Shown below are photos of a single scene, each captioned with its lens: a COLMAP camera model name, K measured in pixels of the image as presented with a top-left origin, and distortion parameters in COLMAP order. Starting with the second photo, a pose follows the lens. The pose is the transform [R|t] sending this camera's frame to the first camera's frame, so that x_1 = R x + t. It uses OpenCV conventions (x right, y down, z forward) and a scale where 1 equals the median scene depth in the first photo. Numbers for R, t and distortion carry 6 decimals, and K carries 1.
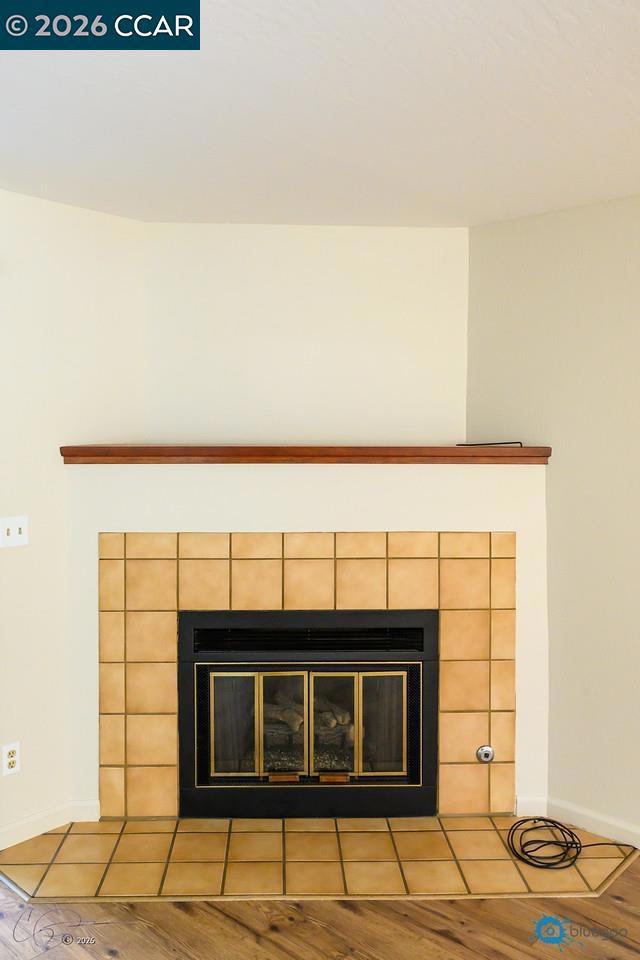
lens RADIAL K [[768.8, 0, 320.0], [0, 768.8, 480.0], [0, 0, 1]] dist [0.006090, 0.000652]
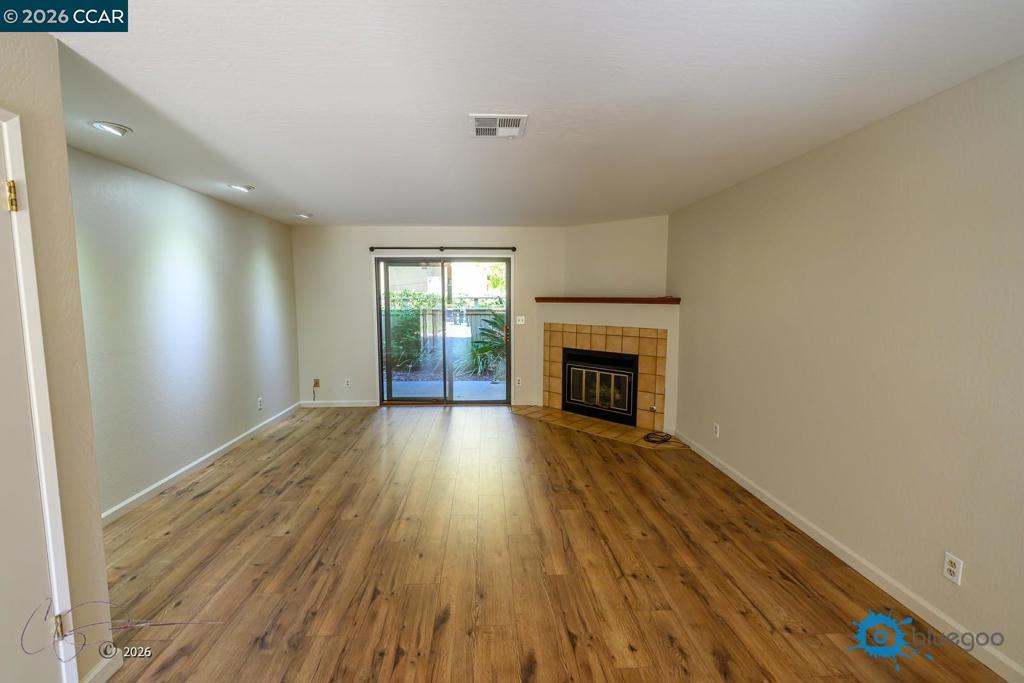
lens RADIAL K [[453.3, 0, 512.0], [0, 453.3, 341.5], [0, 0, 1]] dist [0.000385, -0.000076]
pose [[0.715465, 0.069187, -0.695214, 0.989820], [-0.033746, 0.997345, 0.064525, 0.025597], [0.697833, -0.022705, 0.715901, -0.534730]]
